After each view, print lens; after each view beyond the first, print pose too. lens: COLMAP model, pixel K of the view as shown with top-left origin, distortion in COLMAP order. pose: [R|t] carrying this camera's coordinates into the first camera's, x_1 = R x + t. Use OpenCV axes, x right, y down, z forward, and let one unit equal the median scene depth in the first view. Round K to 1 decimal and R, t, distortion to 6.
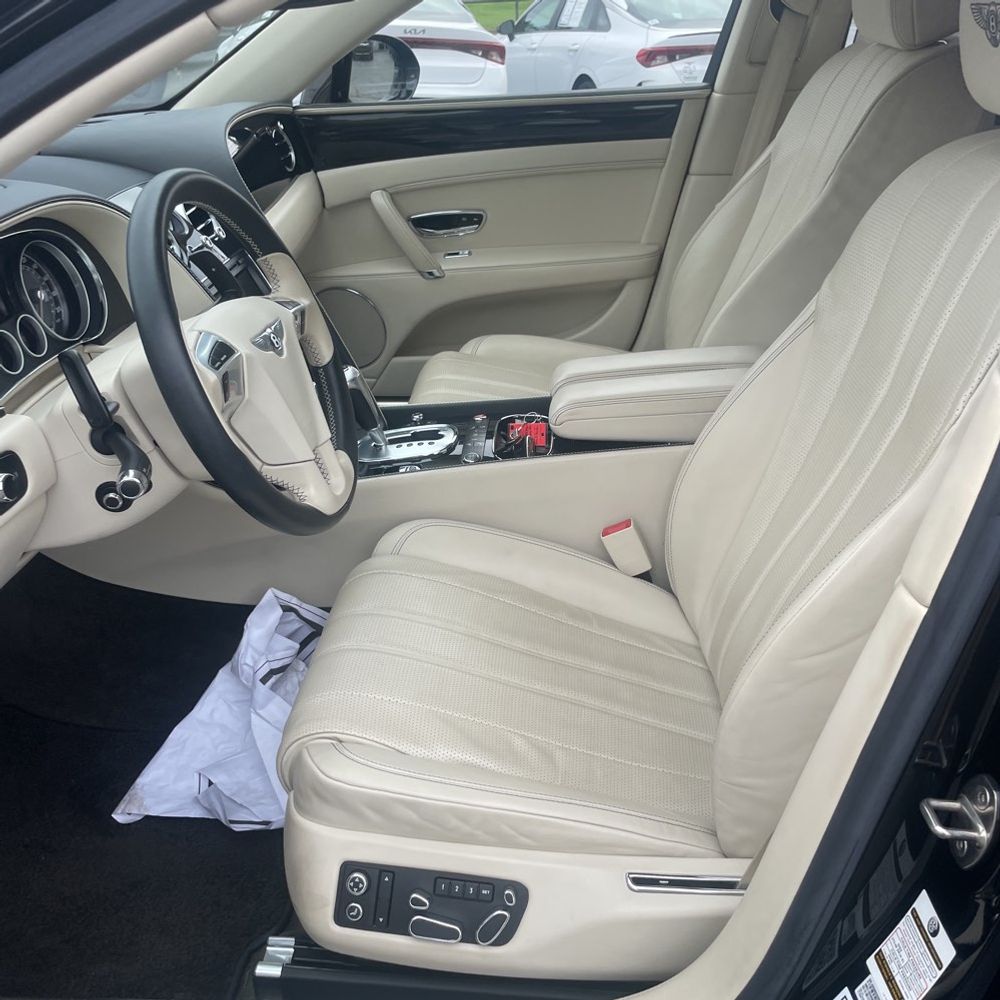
lens RADIAL K [[1002.4, 0, 494.3], [0, 1002.4, 488.9], [0, 0, 1]] dist [0.077985, -0.112329]
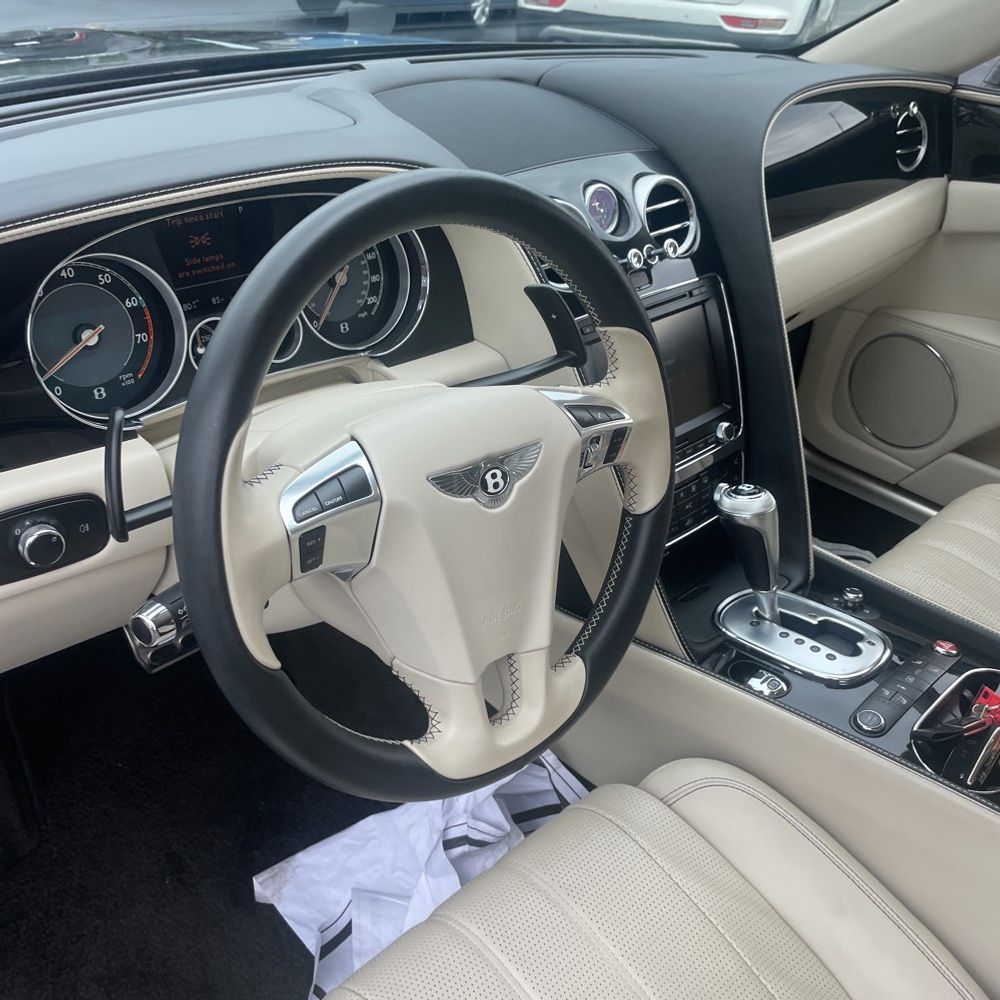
lens RADIAL K [[1002.4, 0, 494.3], [0, 1002.4, 488.9], [0, 0, 1]] dist [0.077985, -0.112329]
pose [[0.746467, 0.415023, -0.520138, 0.063350], [-0.381363, 0.907380, 0.176701, -0.167204], [0.545298, 0.066460, 0.835604, 0.338748]]
